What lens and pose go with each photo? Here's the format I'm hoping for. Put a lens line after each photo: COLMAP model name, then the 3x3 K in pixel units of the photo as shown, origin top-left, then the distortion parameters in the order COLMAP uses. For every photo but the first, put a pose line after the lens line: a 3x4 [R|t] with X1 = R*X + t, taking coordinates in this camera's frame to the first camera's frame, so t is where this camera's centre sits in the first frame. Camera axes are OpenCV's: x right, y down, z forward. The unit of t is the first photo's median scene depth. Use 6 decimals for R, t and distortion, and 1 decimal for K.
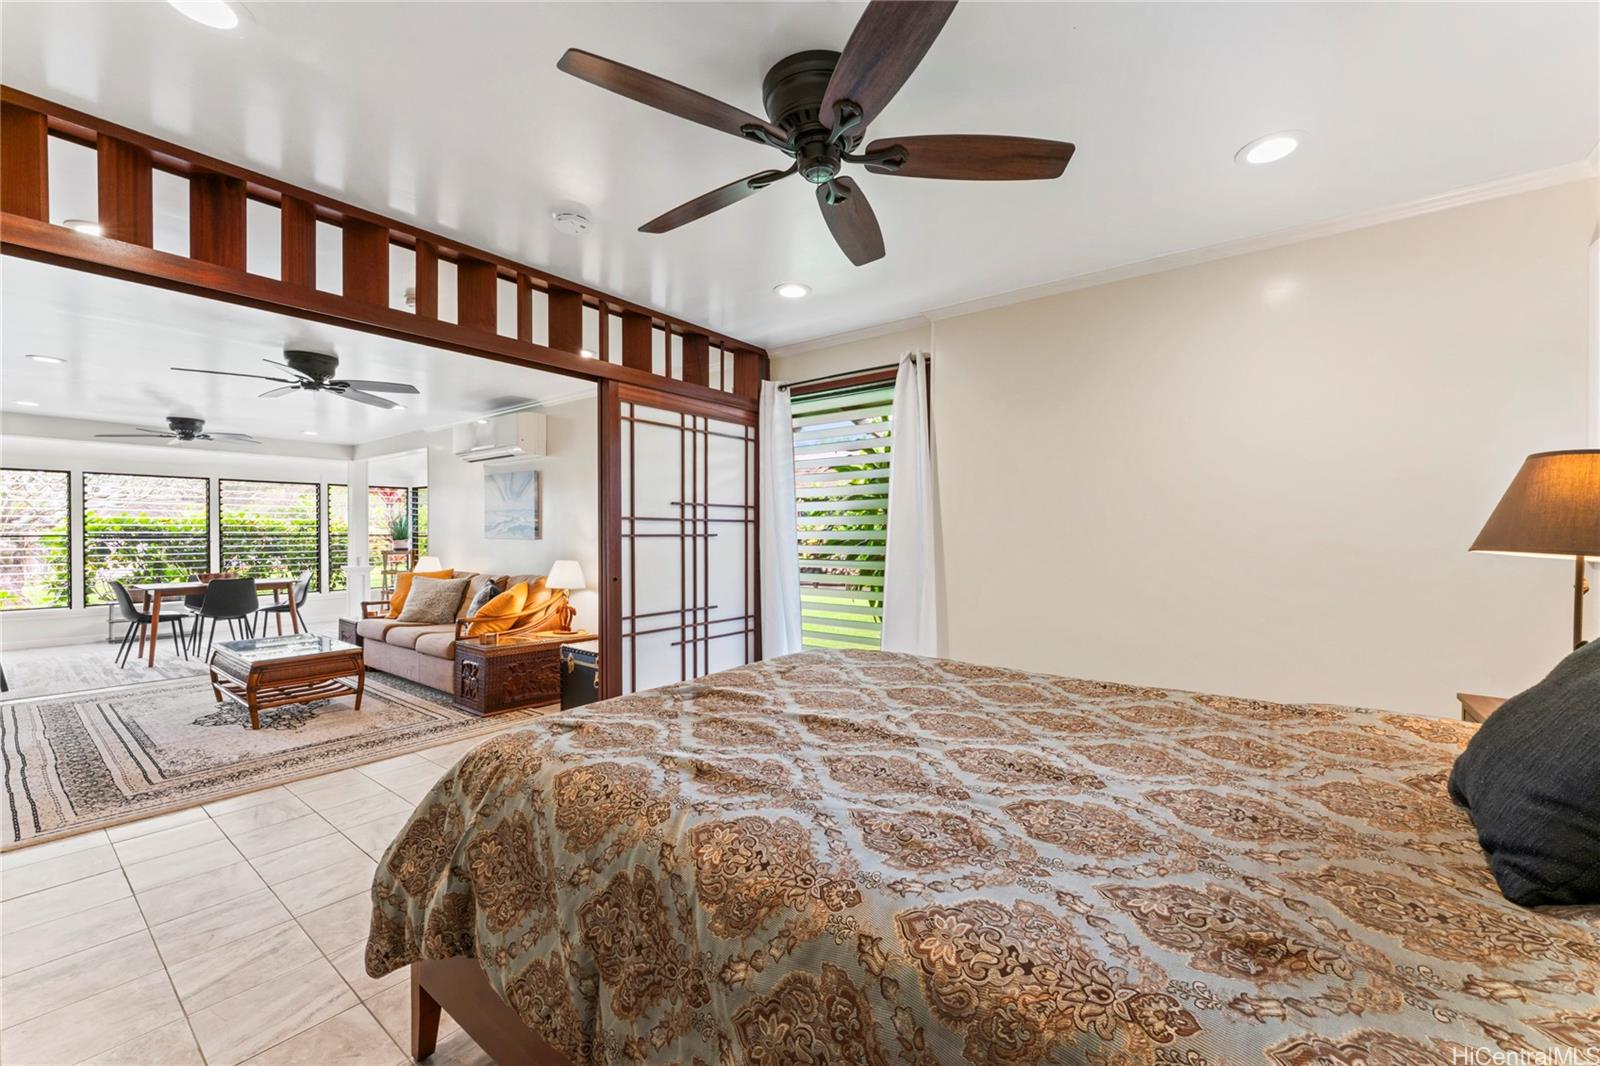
lens RADIAL K [[640.4, 0, 809.2], [0, 640.4, 540.2], [0, 0, 1]] dist [-0.001017, 0.000255]
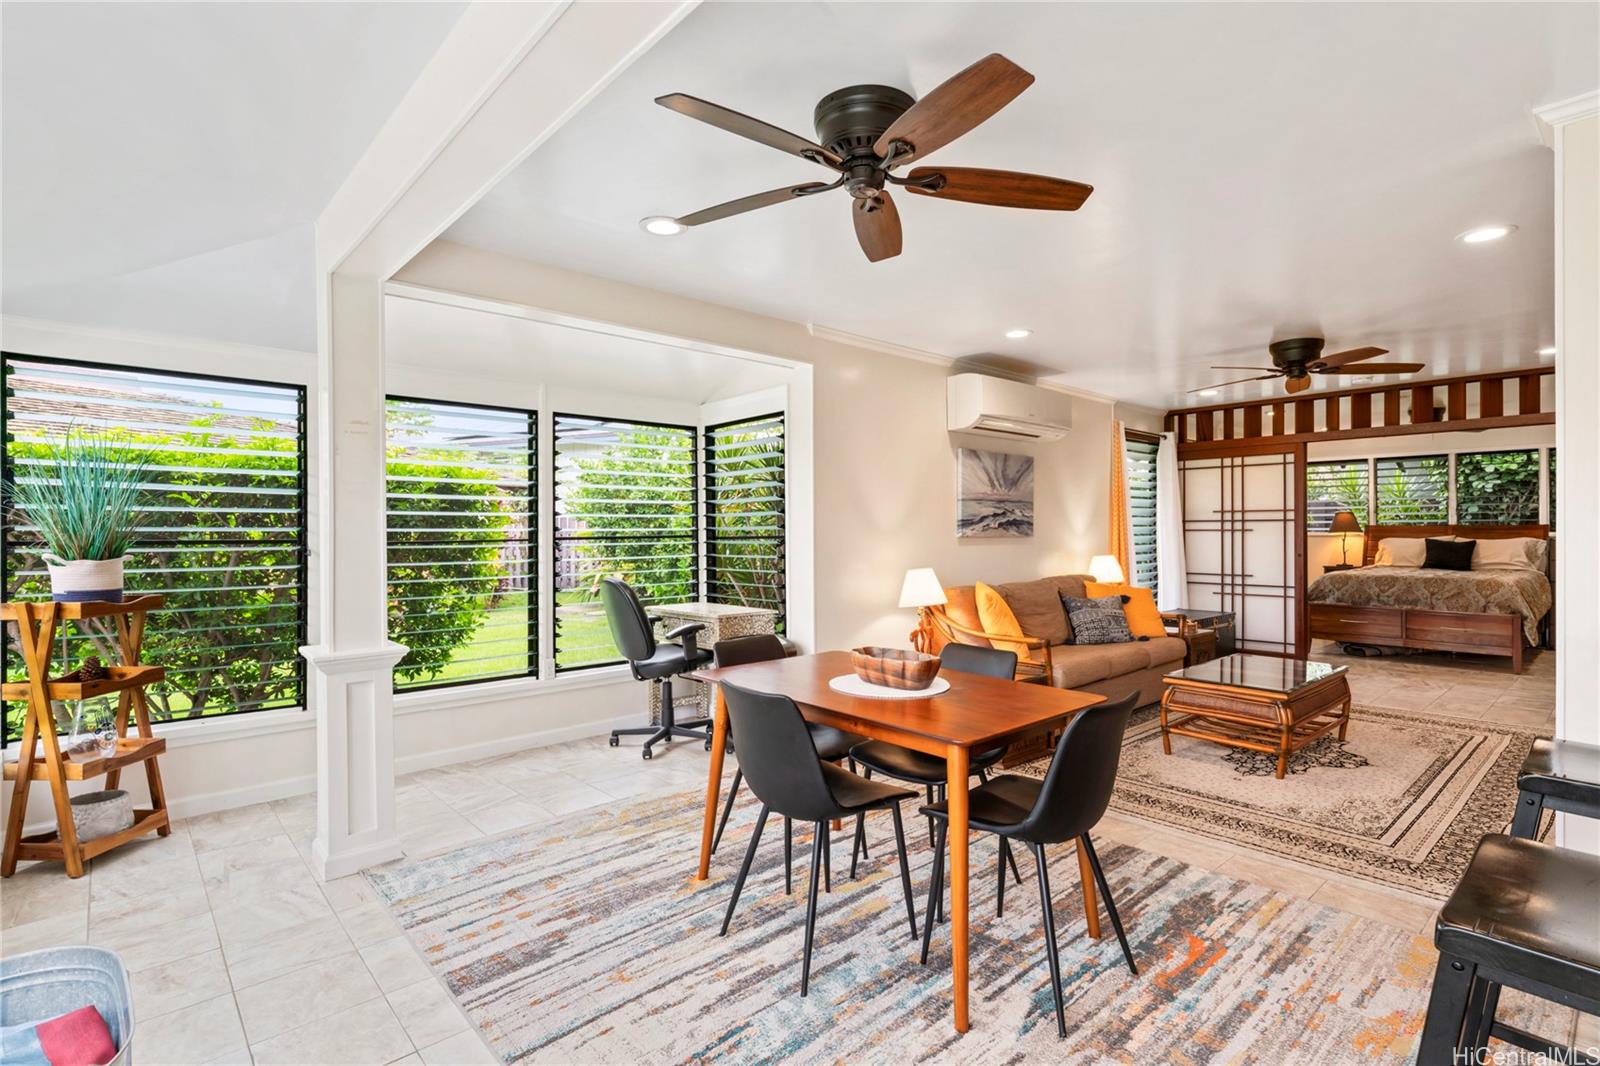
lens RADIAL K [[783.6, 0, 800.1], [0, 783.6, 518.0], [0, 0, 1]] dist [-0.000792, -0.000259]
pose [[0.184390, 0.016451, 0.982716, -2.265724], [0.016078, 0.999676, -0.019752, -0.015684], [-0.982722, 0.019442, 0.184065, 1.659246]]
